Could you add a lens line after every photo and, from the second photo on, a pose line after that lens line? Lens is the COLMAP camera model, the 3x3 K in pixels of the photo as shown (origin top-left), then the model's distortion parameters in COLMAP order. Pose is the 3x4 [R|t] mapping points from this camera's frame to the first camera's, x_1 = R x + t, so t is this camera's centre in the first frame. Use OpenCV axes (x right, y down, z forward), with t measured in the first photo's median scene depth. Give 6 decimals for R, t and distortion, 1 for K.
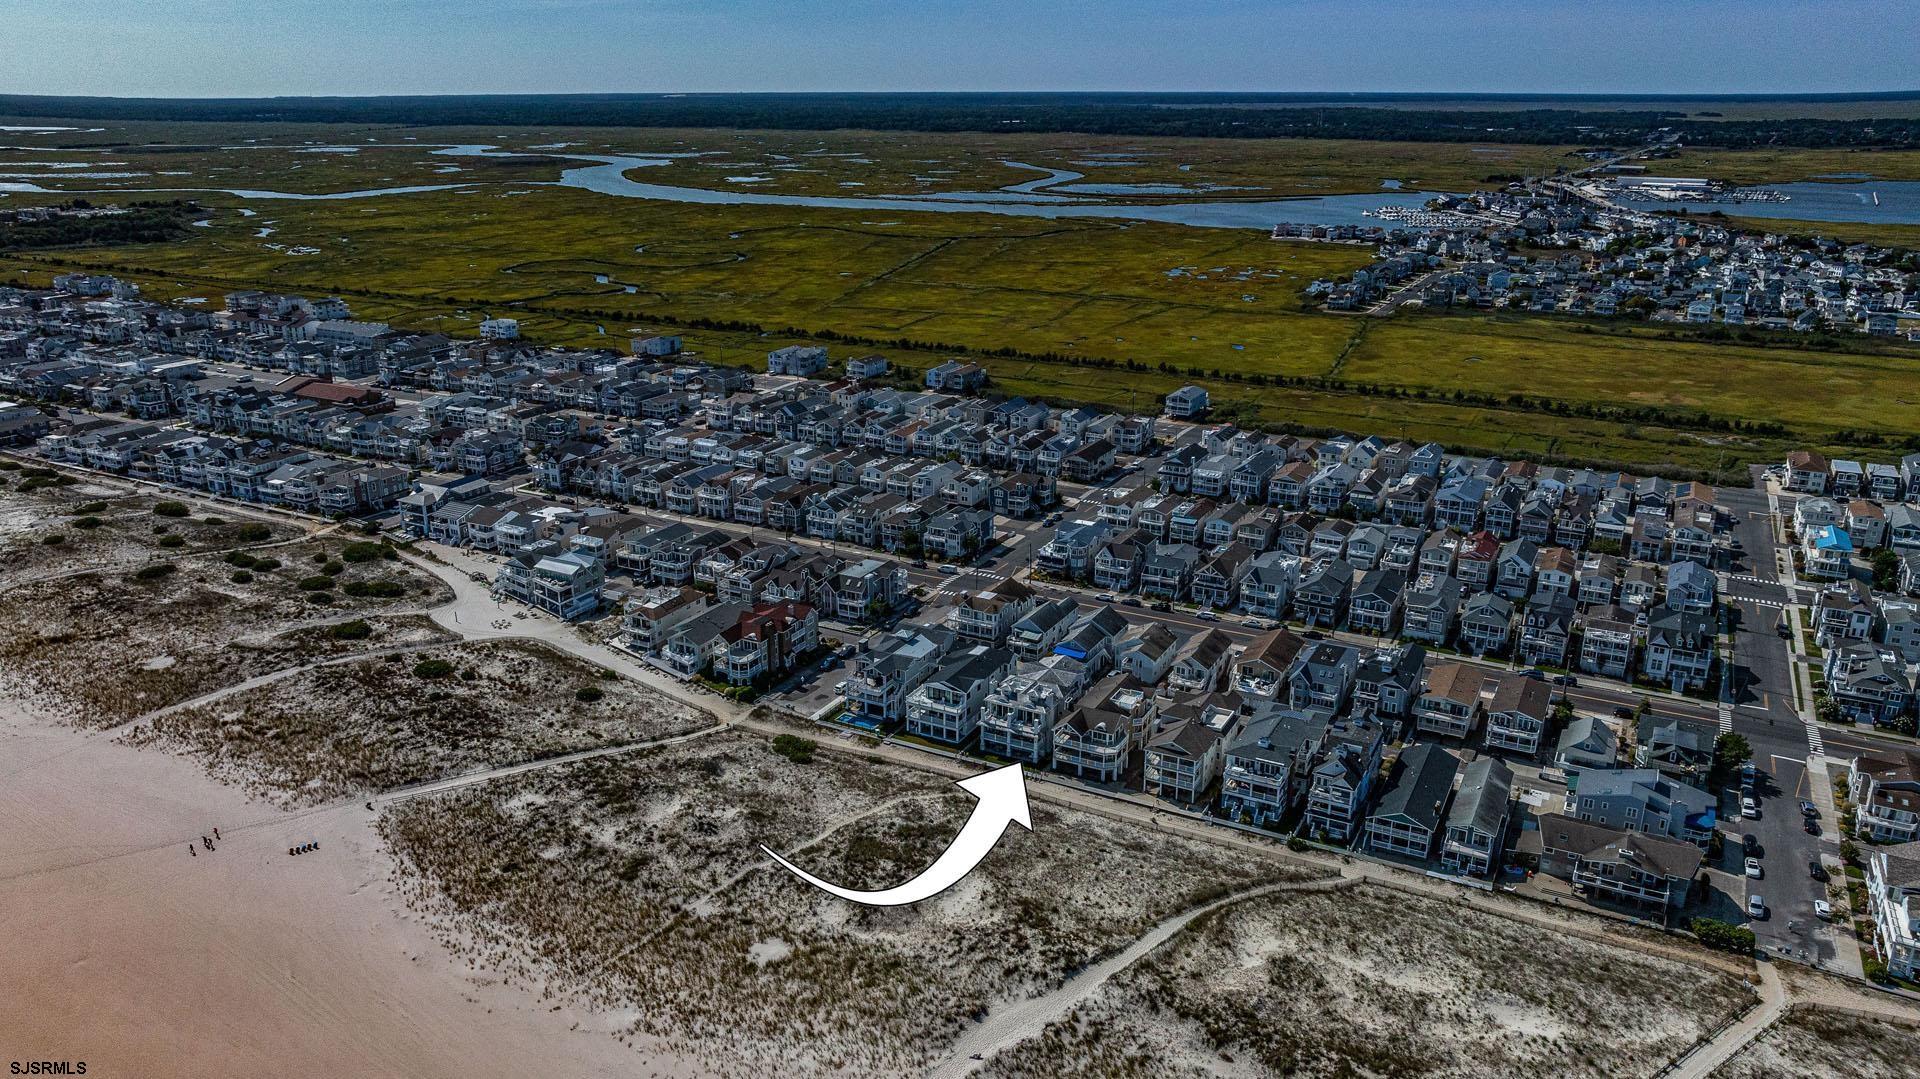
lens RADIAL K [[1353.2, 0, 966.3], [0, 1353.2, 531.0], [0, 0, 1]] dist [-0.037195, 0.037117]
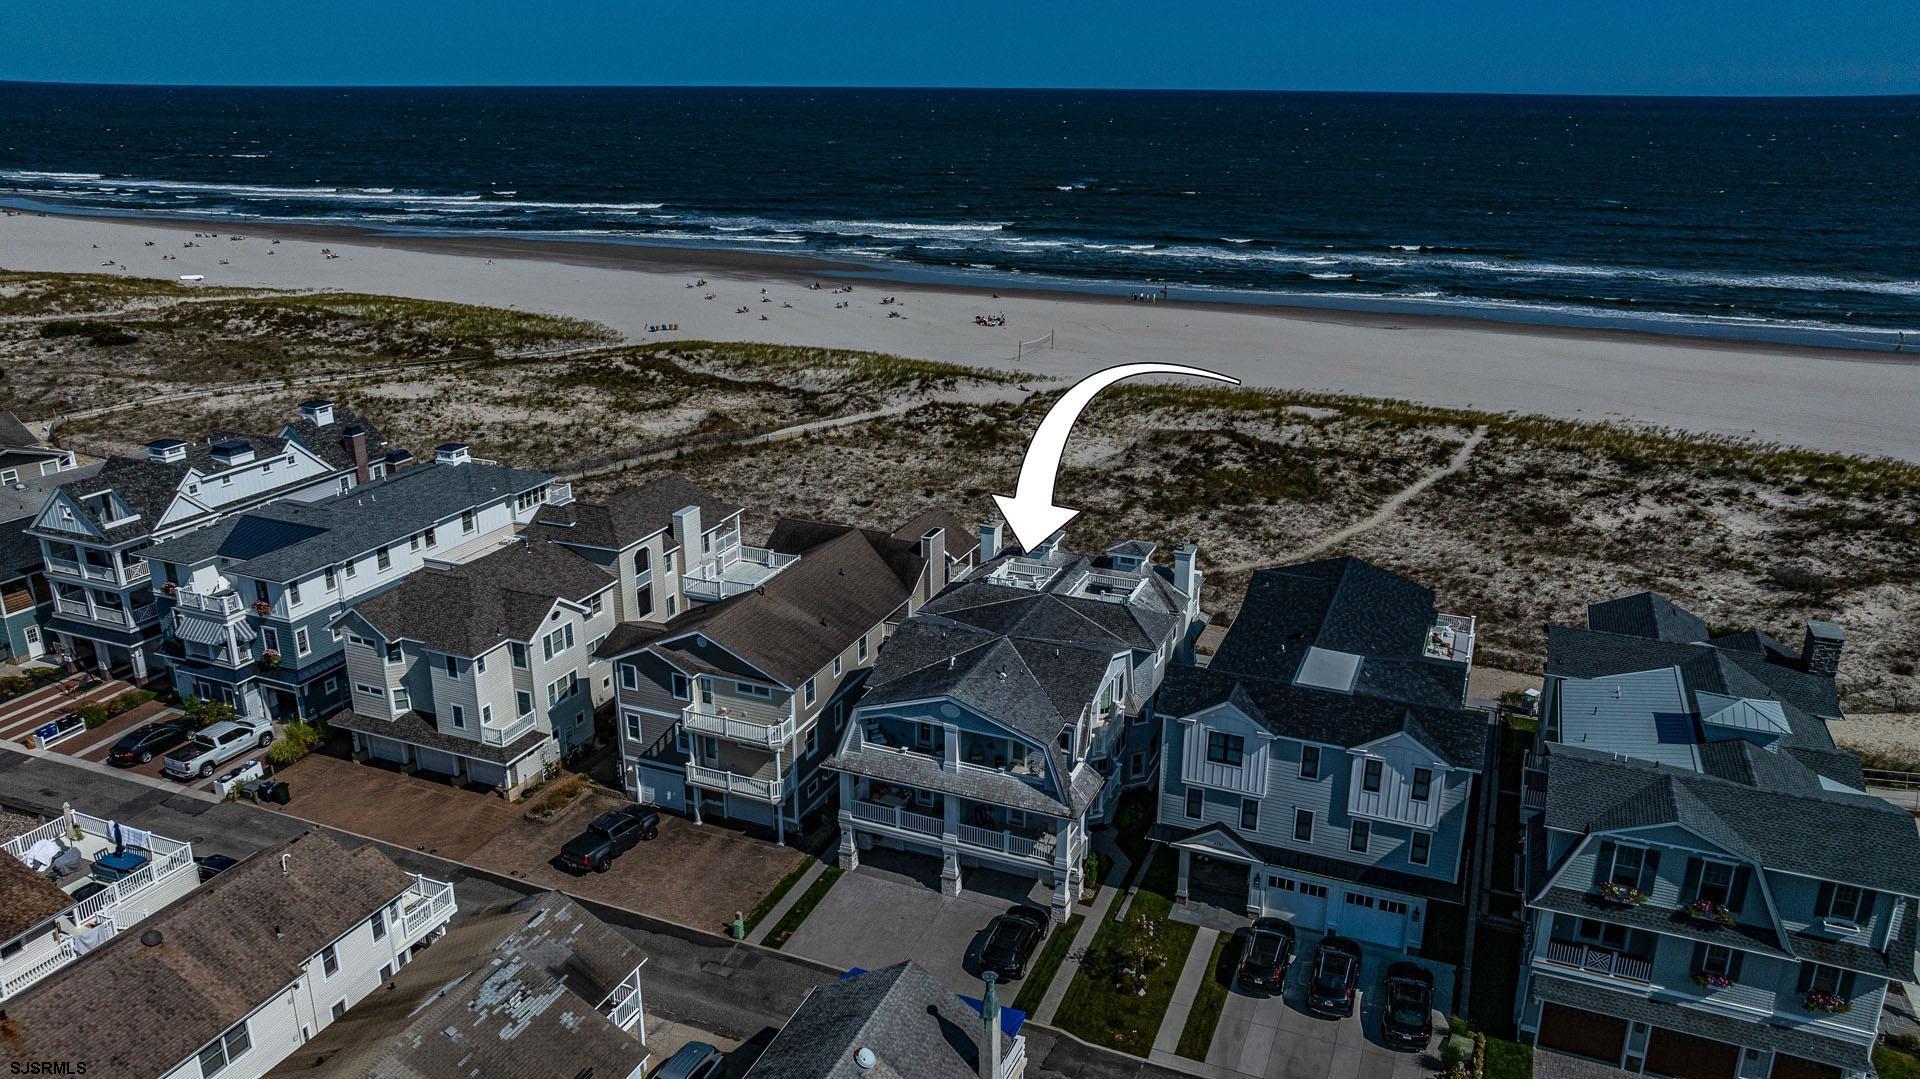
lens RADIAL K [[1353.2, 0, 963.4], [0, 1353.2, 541.4], [0, 0, 1]] dist [-0.037195, 0.037117]
pose [[-0.995305, 0.026339, -0.093141, 0.081237], [-0.035298, 0.797230, 0.602642, -0.056757], [0.090128, 0.603100, -0.792557, 1.036381]]
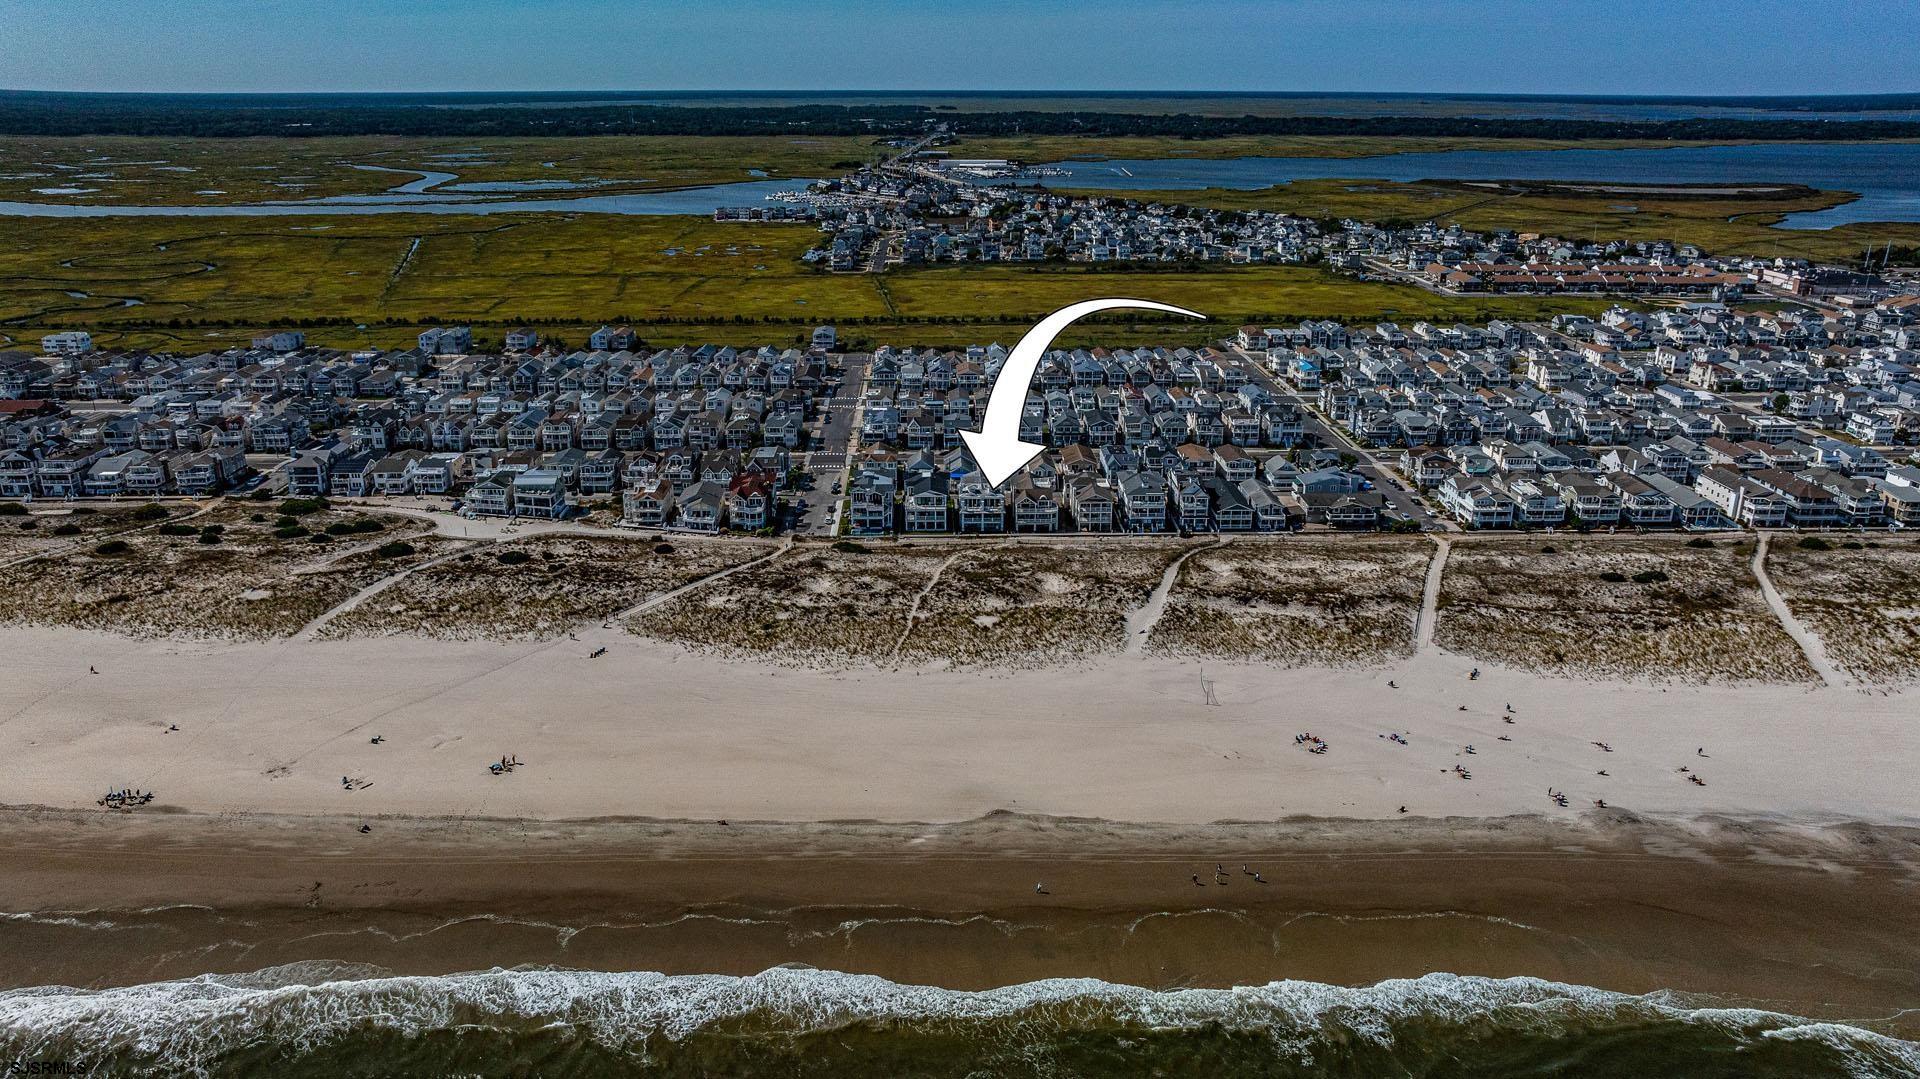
lens RADIAL K [[1353.2, 0, 966.7], [0, 1353.2, 526.6], [0, 0, 1]] dist [-0.037195, 0.037117]
pose [[0.869888, -0.151257, 0.469485, -0.573486], [0.152179, 0.987688, 0.036243, 0.087251], [-0.469187, 0.039919, 0.882196, -0.265639]]
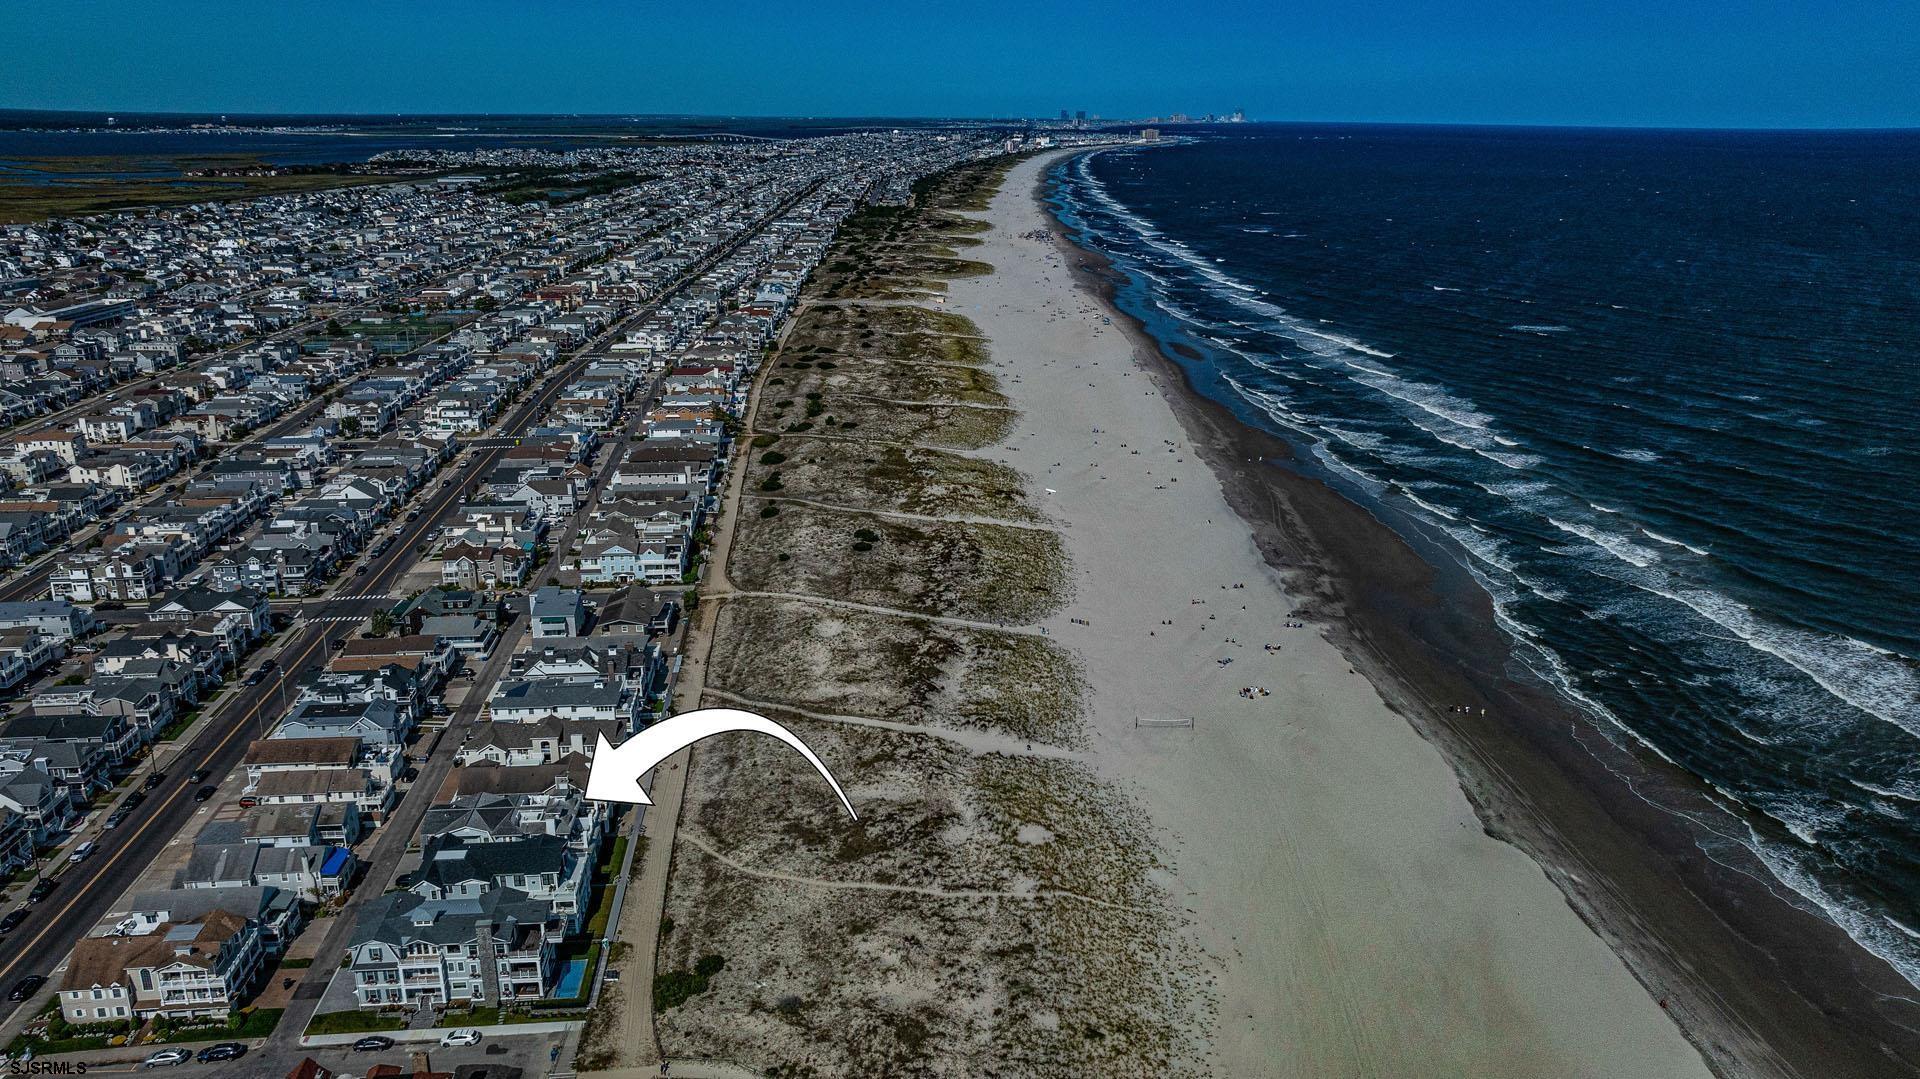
lens RADIAL K [[1353.2, 0, 963.1], [0, 1353.2, 534.5], [0, 0, 1]] dist [-0.037195, 0.037117]
pose [[-0.555037, -0.253365, 0.792301, -0.618735], [0.254281, 0.855210, 0.451616, -0.292378], [-0.792007, 0.452130, -0.410247, 0.893013]]
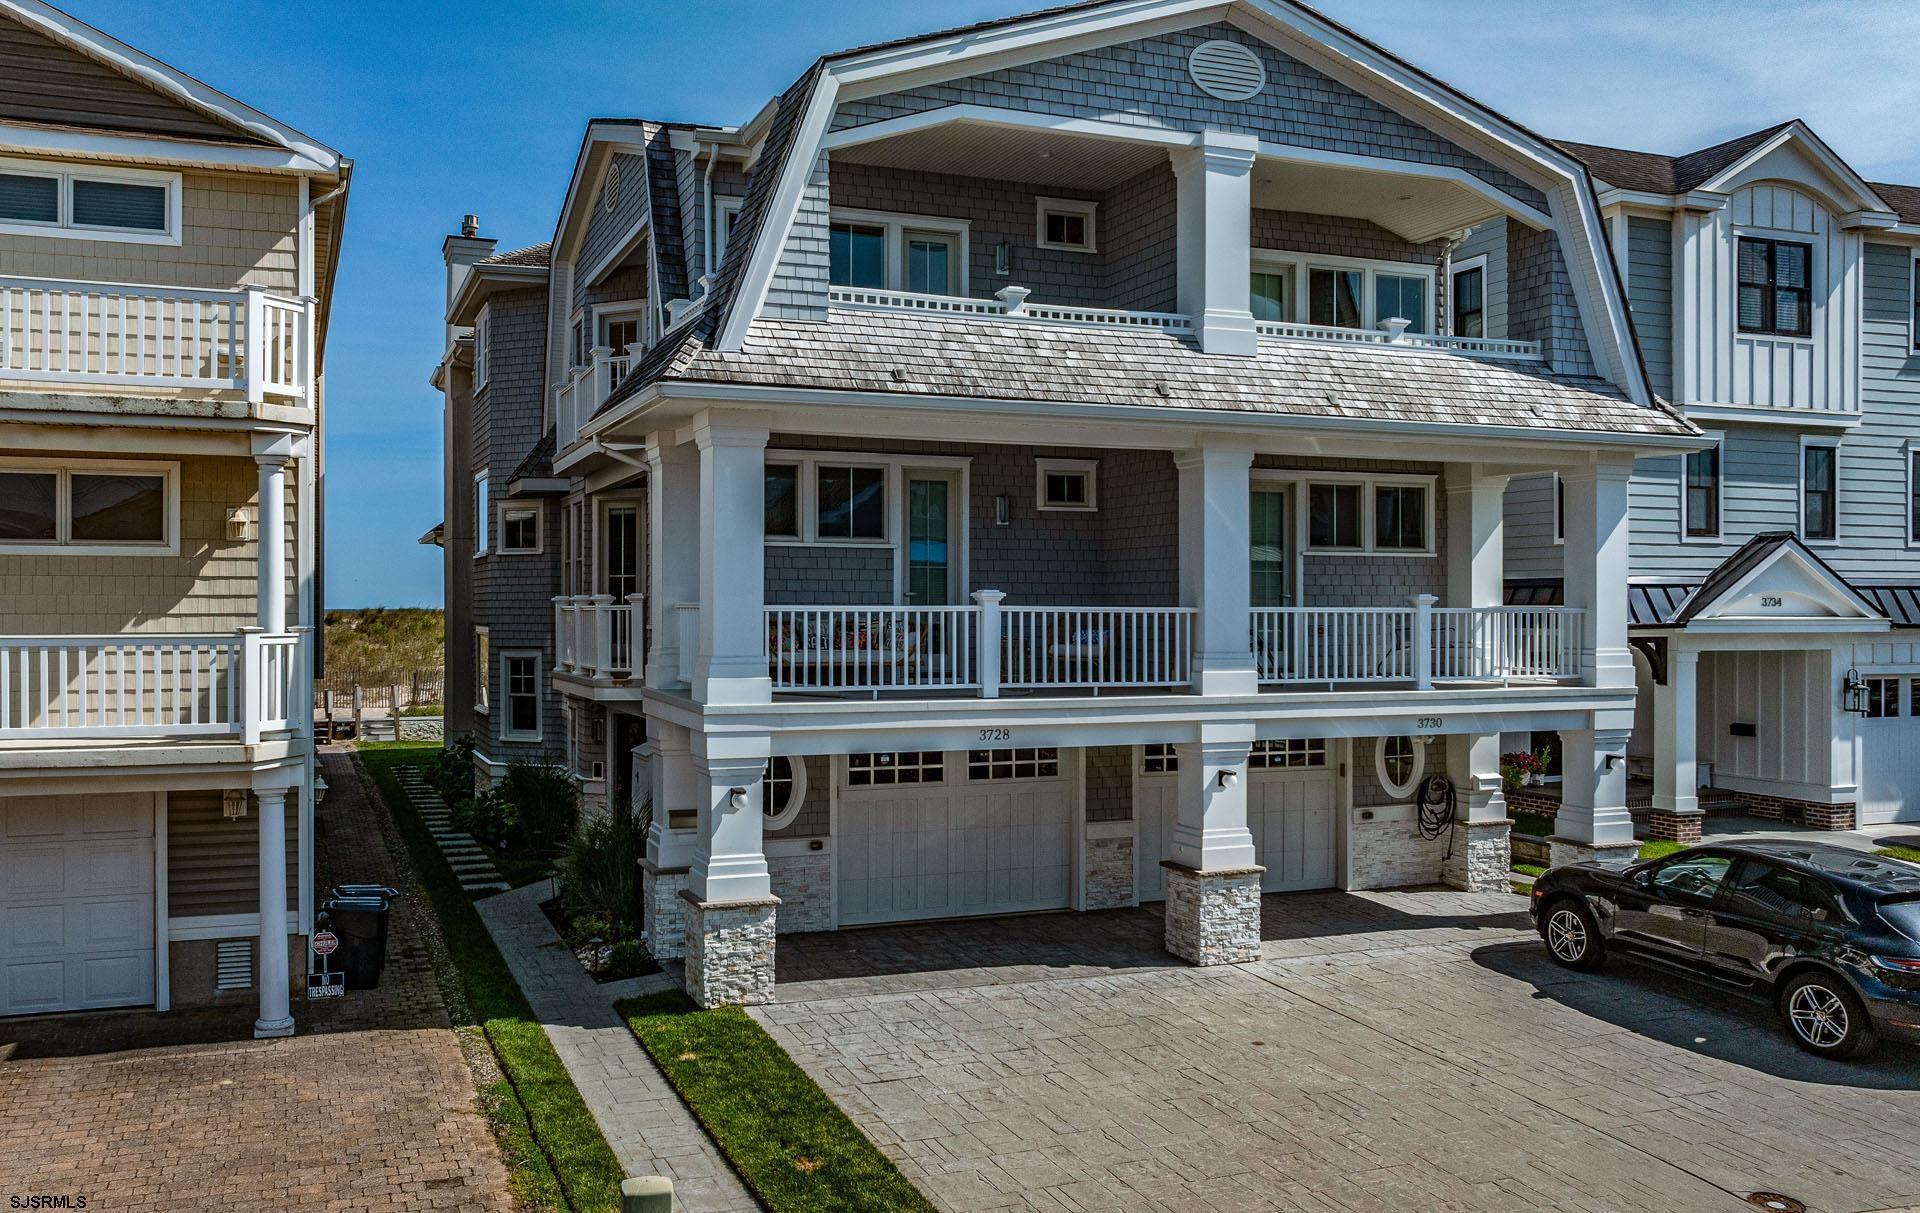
lens RADIAL K [[1514.2, 0, 831.6], [0, 1514.2, 597.6], [0, 0, 1]] dist [-0.014801, -0.020117]
pose [[-0.674861, -0.001040, -0.737945, 0.114393], [-0.231923, 0.949627, 0.210759, 0.094899], [0.700553, 0.313380, -0.641107, 0.922098]]
